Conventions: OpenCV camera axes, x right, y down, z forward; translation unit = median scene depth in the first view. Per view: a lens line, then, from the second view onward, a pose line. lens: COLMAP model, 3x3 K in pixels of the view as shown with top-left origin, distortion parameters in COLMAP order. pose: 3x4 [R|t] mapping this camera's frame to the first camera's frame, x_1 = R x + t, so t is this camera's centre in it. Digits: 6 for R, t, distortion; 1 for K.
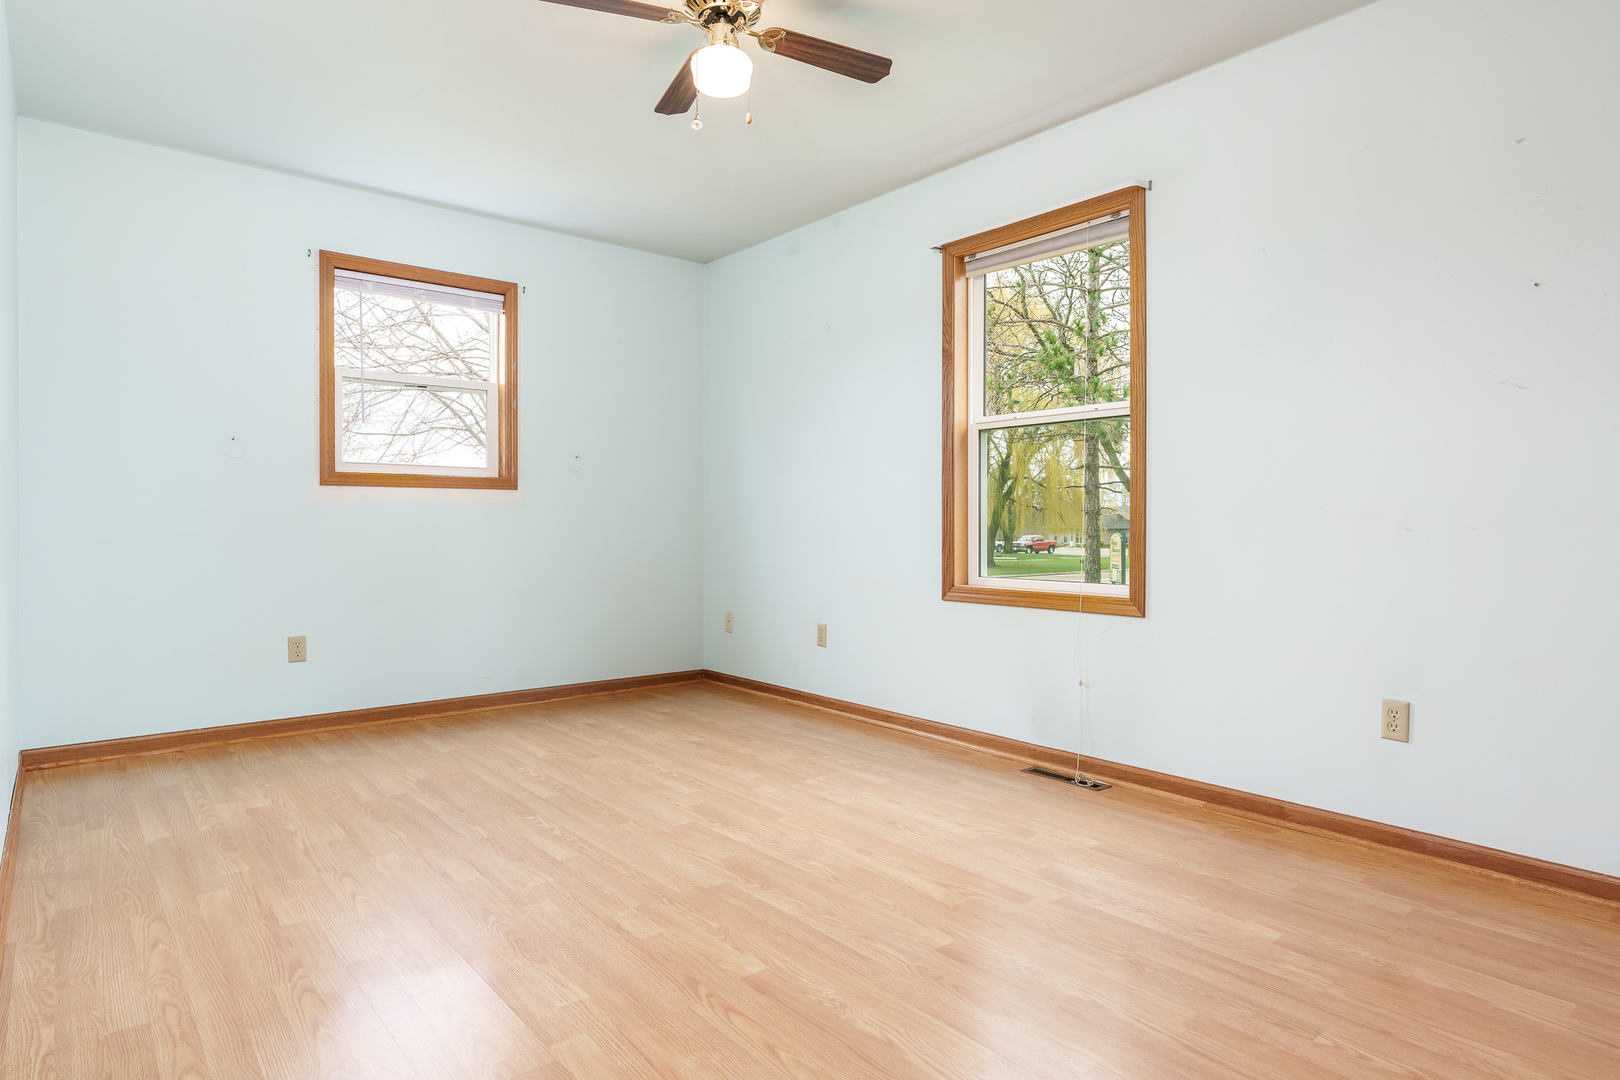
lens RADIAL K [[921.4, 0, 823.4], [0, 921.4, 545.4], [0, 0, 1]] dist [-0.006396, 0.005831]
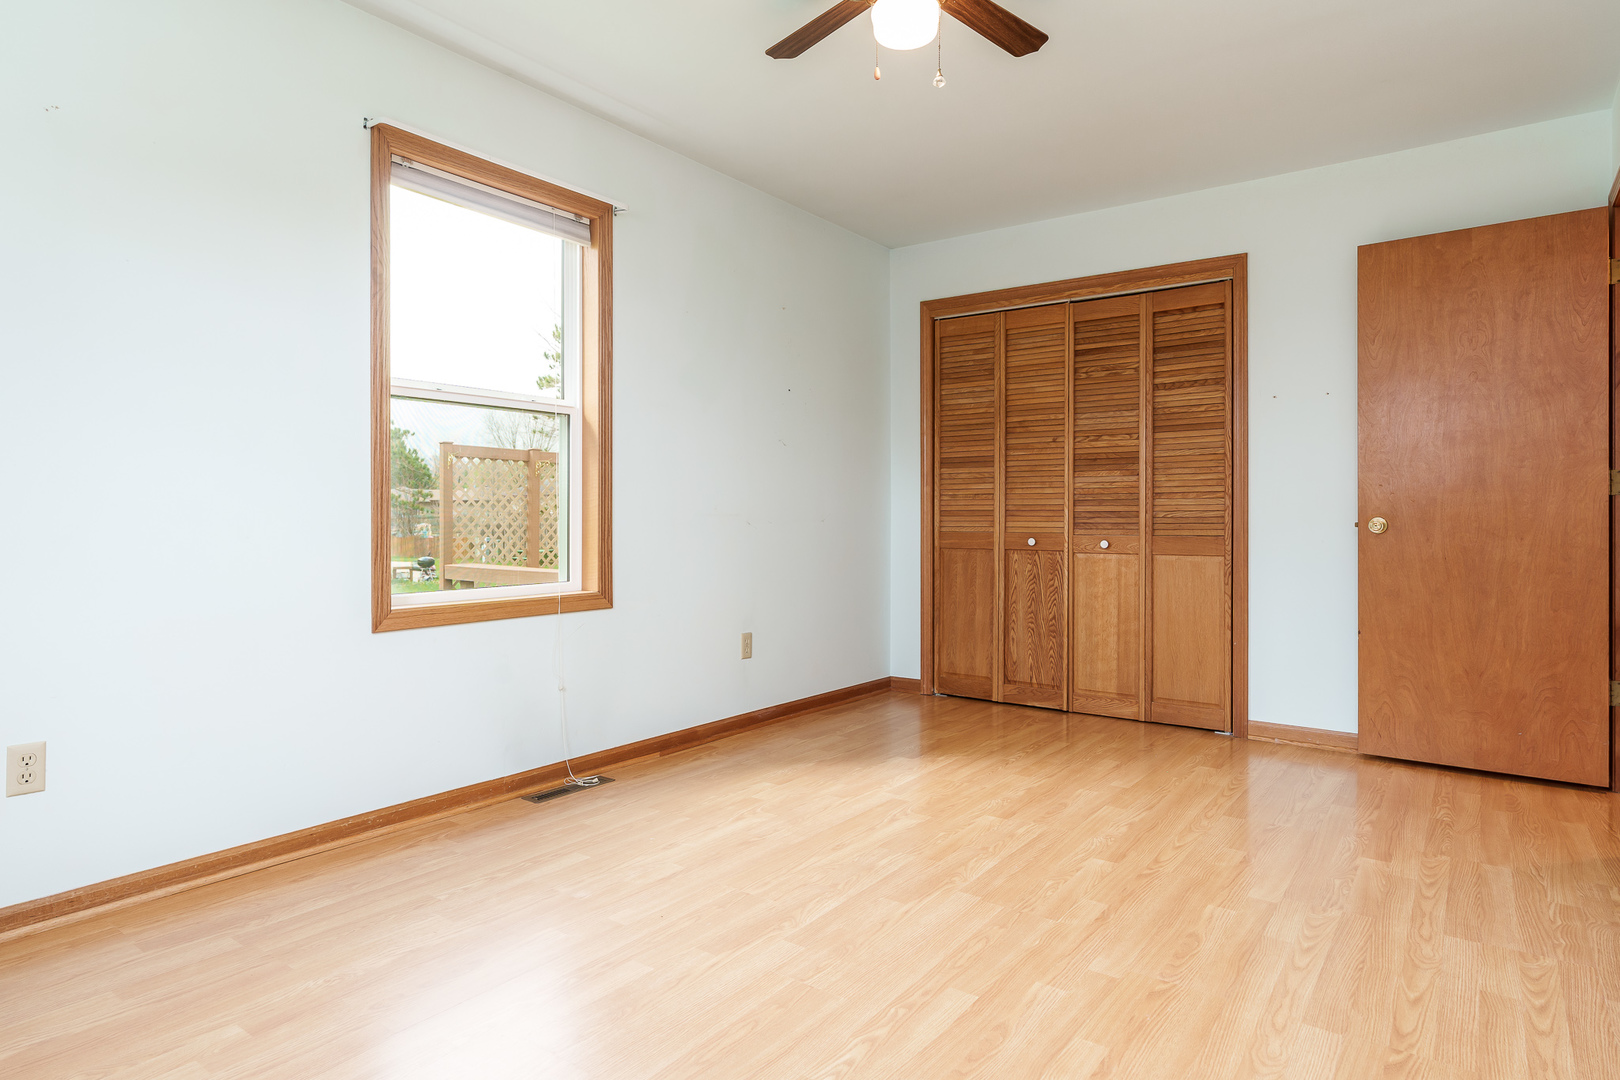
lens RADIAL K [[921.4, 0, 814.5], [0, 921.4, 525.2], [0, 0, 1]] dist [-0.006396, 0.005831]
pose [[-0.242760, -0.010013, 0.970035, -0.951712], [0.020892, 0.999661, 0.015548, -0.038179], [-0.969861, 0.024040, -0.242468, 1.296430]]
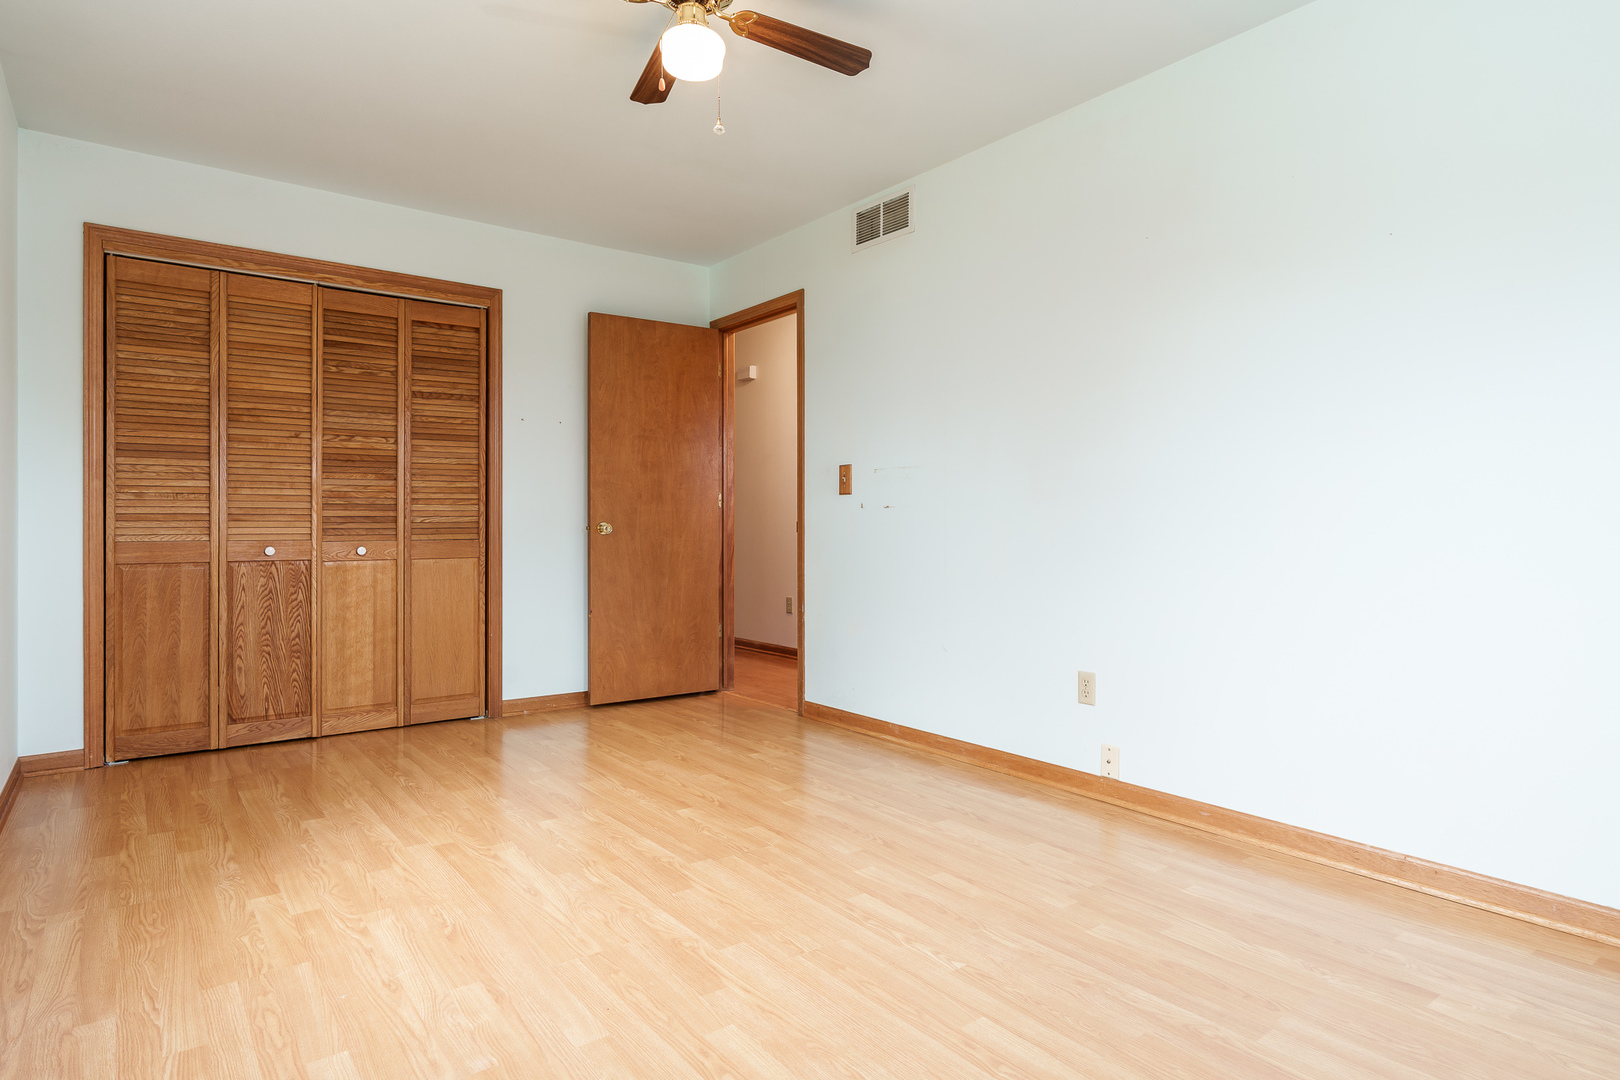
lens RADIAL K [[888.4, 0, 803.9], [0, 888.4, 527.8], [0, 0, 1]] dist [0.000477, 0.000977]
pose [[-0.998591, -0.001883, 0.053036, -0.274512], [-0.000301, 0.999556, 0.029805, -0.052746], [-0.053069, 0.029747, -0.998148, 1.897501]]
